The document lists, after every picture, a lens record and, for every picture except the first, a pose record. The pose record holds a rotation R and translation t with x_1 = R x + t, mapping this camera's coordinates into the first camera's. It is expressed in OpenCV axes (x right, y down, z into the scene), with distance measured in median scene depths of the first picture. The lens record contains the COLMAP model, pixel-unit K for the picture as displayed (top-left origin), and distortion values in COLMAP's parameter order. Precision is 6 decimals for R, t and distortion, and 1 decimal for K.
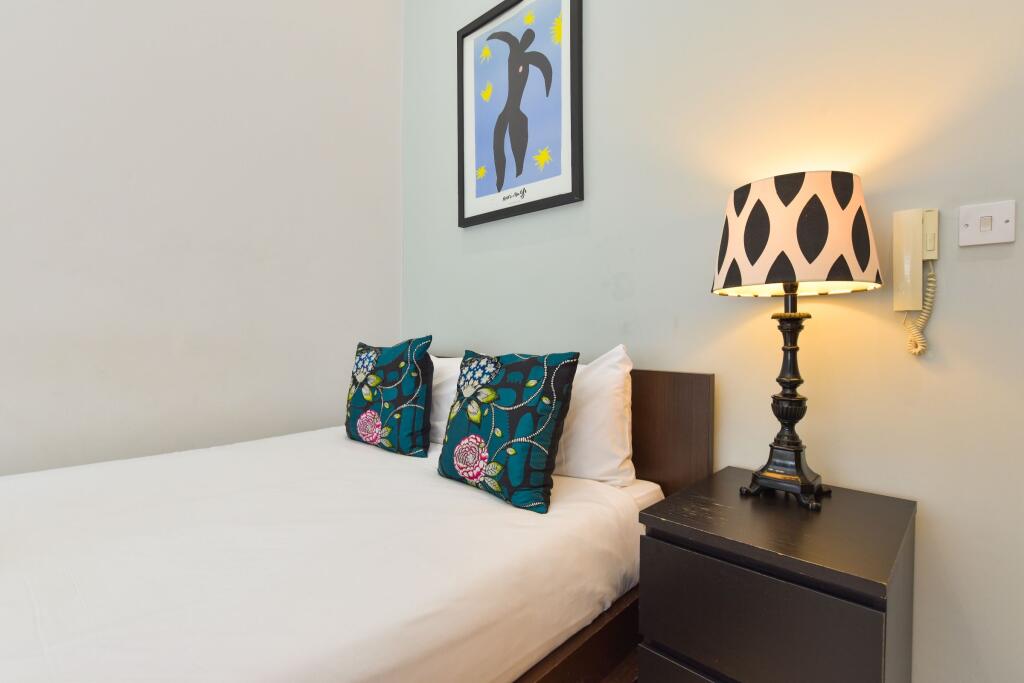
lens RADIAL K [[475.8, 0, 511.0], [0, 475.8, 332.4], [0, 0, 1]] dist [-0.025167, -0.000418]
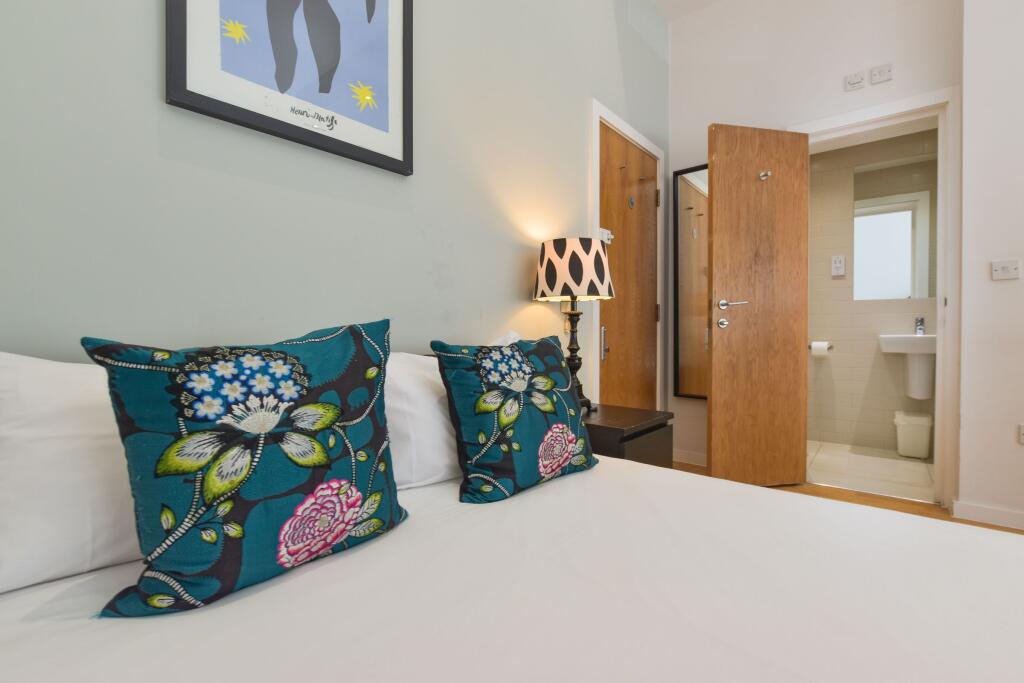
lens RADIAL K [[475.8, 0, 511.0], [0, 475.8, 332.4], [0, 0, 1]] dist [-0.025167, -0.000418]
pose [[-0.066789, -0.004320, 0.997758, -0.958827], [0.004161, 0.999981, 0.004608, 0.024739], [-0.997758, 0.004459, -0.066770, 1.076774]]
